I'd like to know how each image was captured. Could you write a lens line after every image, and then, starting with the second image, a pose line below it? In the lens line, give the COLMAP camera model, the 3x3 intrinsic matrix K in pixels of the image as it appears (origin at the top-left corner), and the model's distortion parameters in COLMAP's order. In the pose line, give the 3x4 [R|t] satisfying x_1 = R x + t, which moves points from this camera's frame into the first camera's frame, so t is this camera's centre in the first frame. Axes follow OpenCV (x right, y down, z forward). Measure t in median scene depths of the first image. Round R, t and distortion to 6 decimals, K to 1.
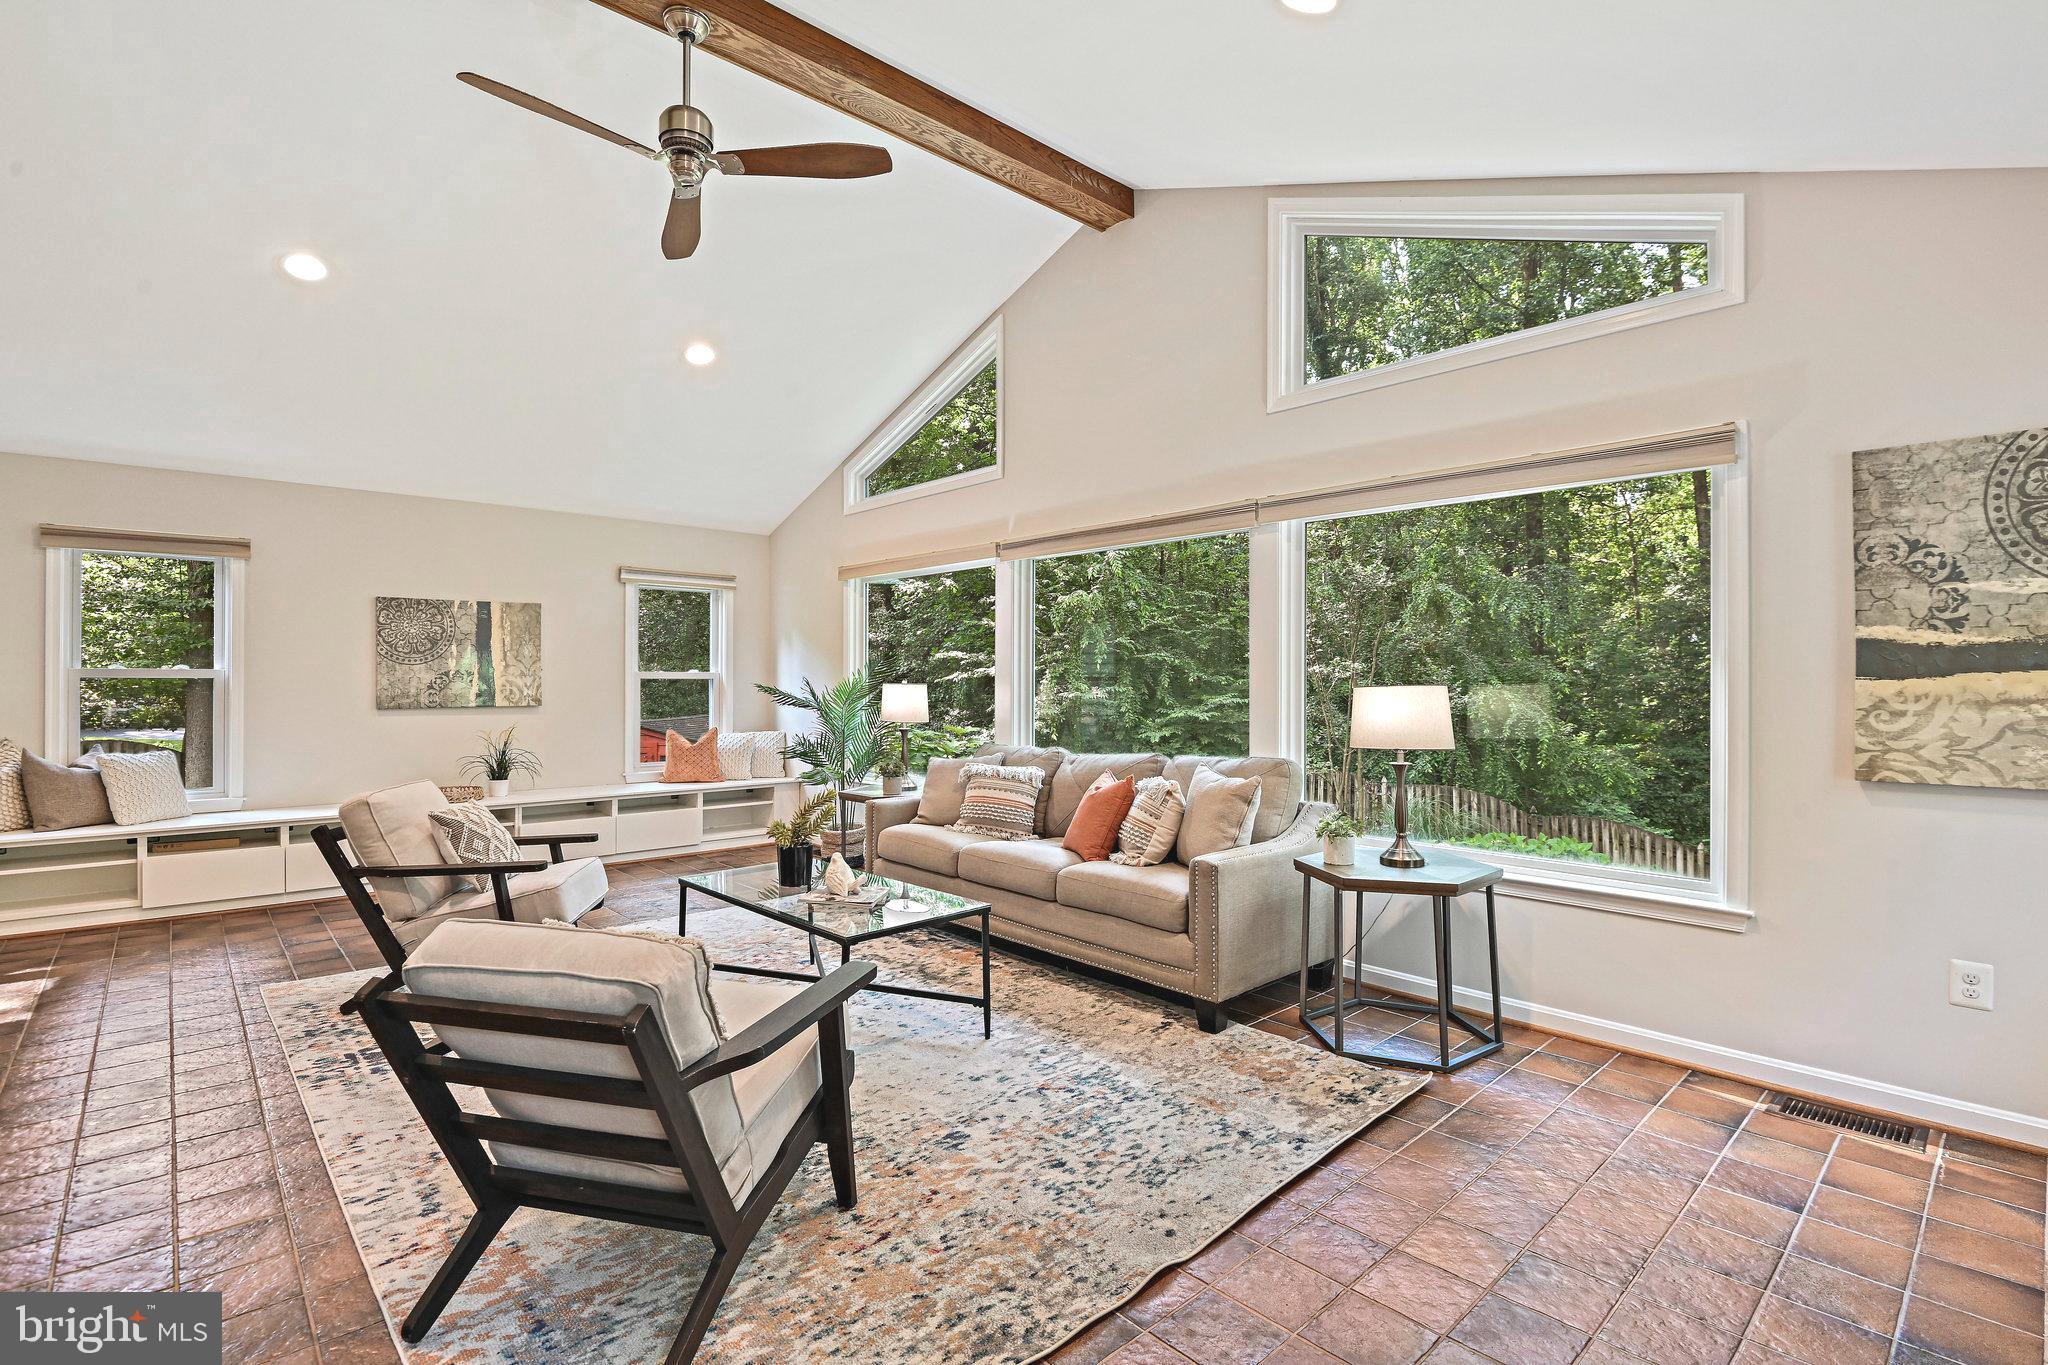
lens RADIAL K [[954.1, 0, 1035.1], [0, 954.1, 687.7], [0, 0, 1]] dist [-0.012695, -0.003775]
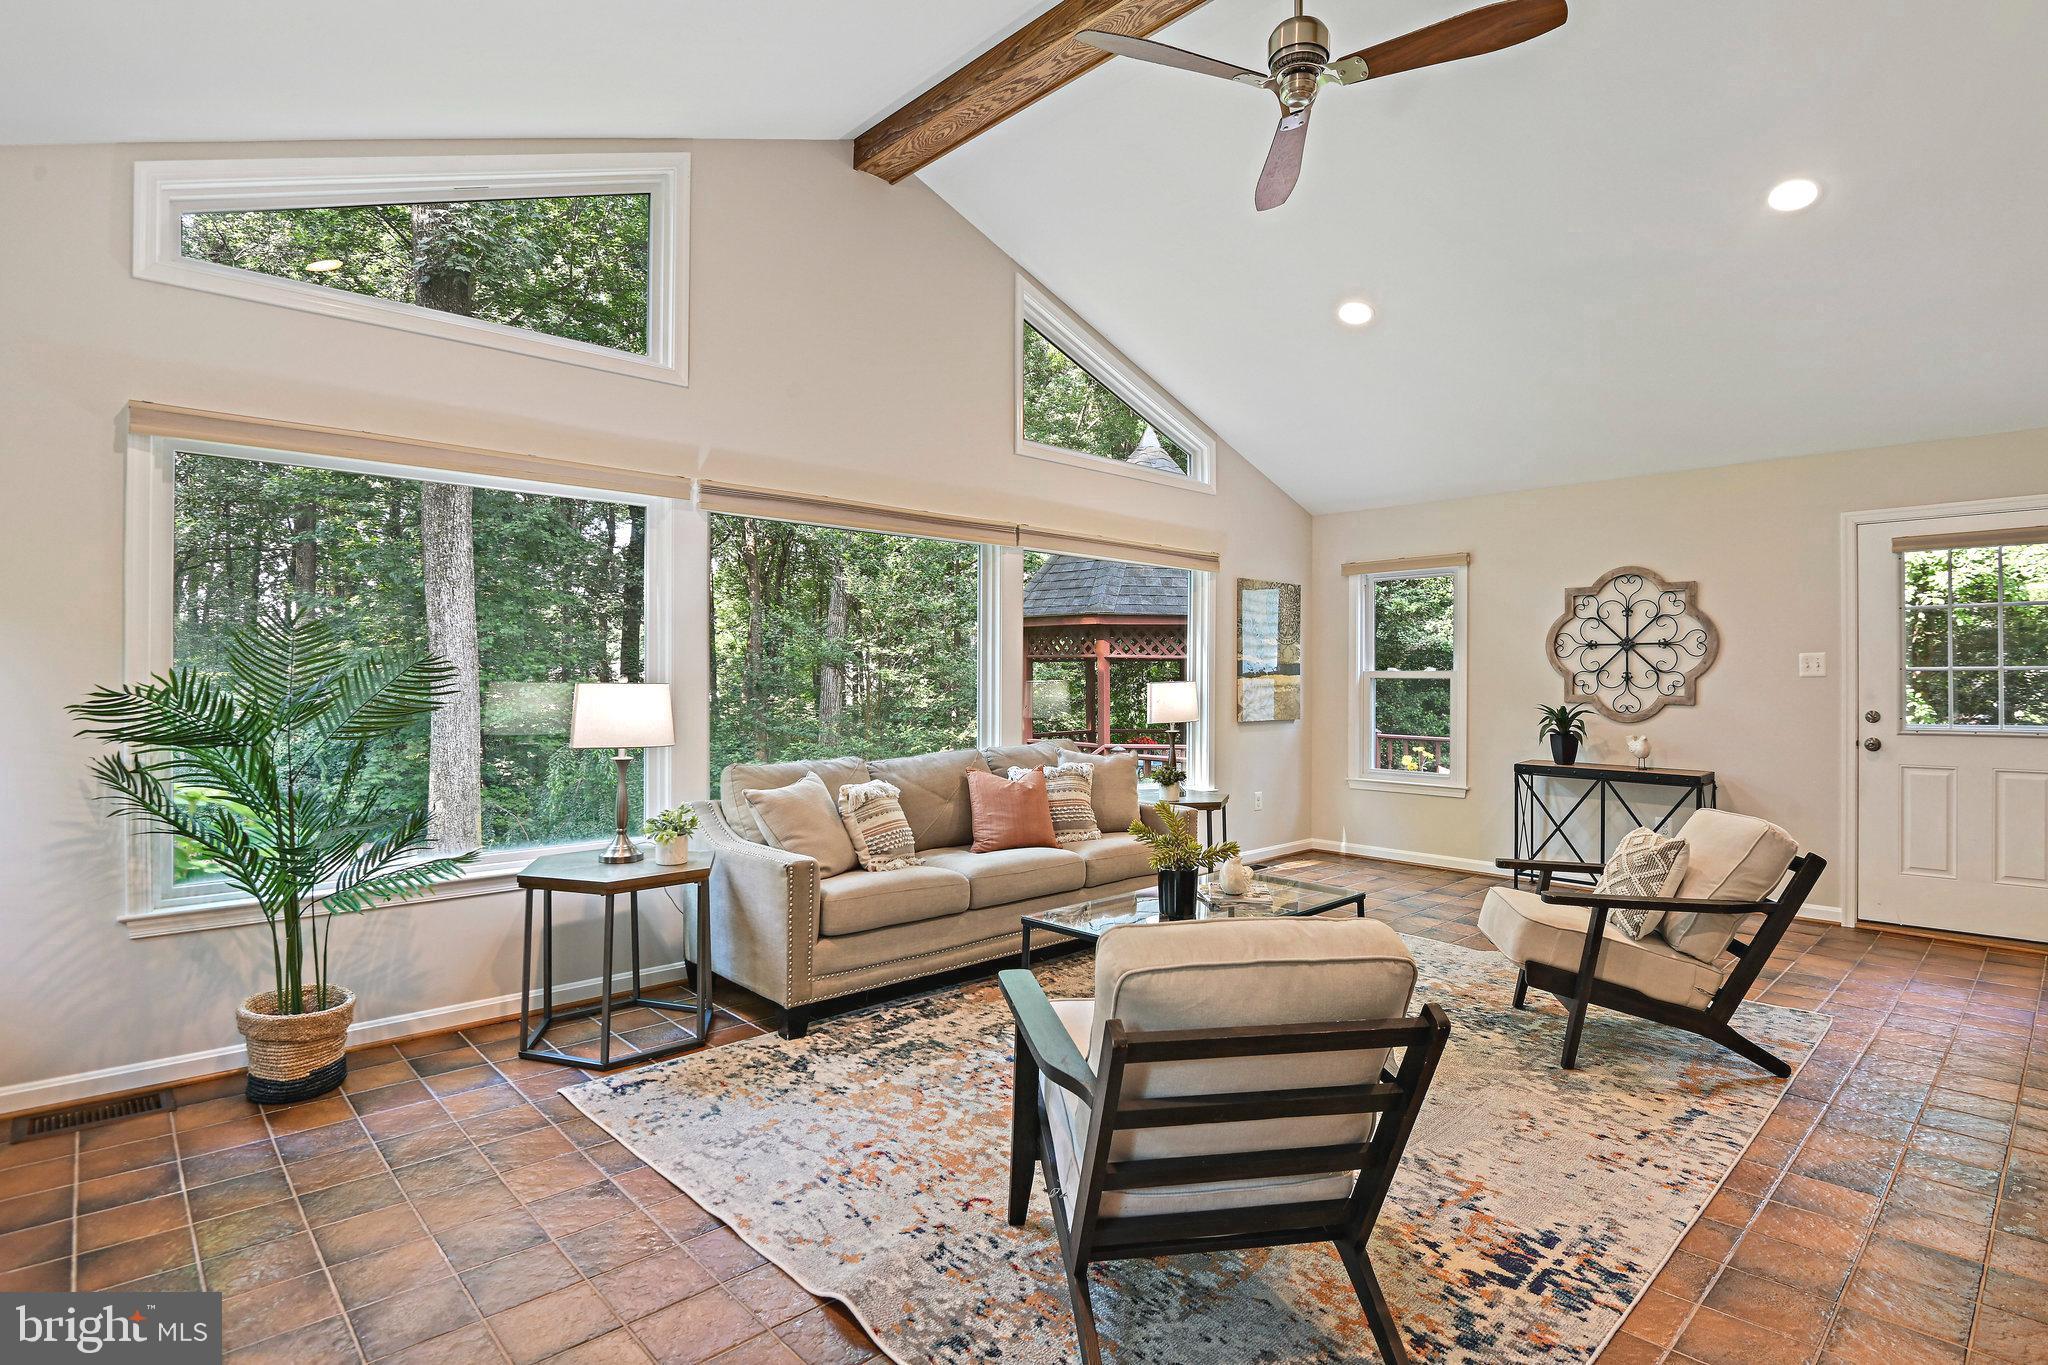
lens RADIAL K [[1024.9, 0, 1033.8], [0, 1024.9, 671.8], [0, 0, 1]] dist [-0.014021, -0.001672]
pose [[-0.017311, 0.003921, 0.999842, -1.381722], [-0.000298, 0.999992, -0.003927, -0.012034], [-0.999850, -0.000366, -0.017310, 1.335405]]
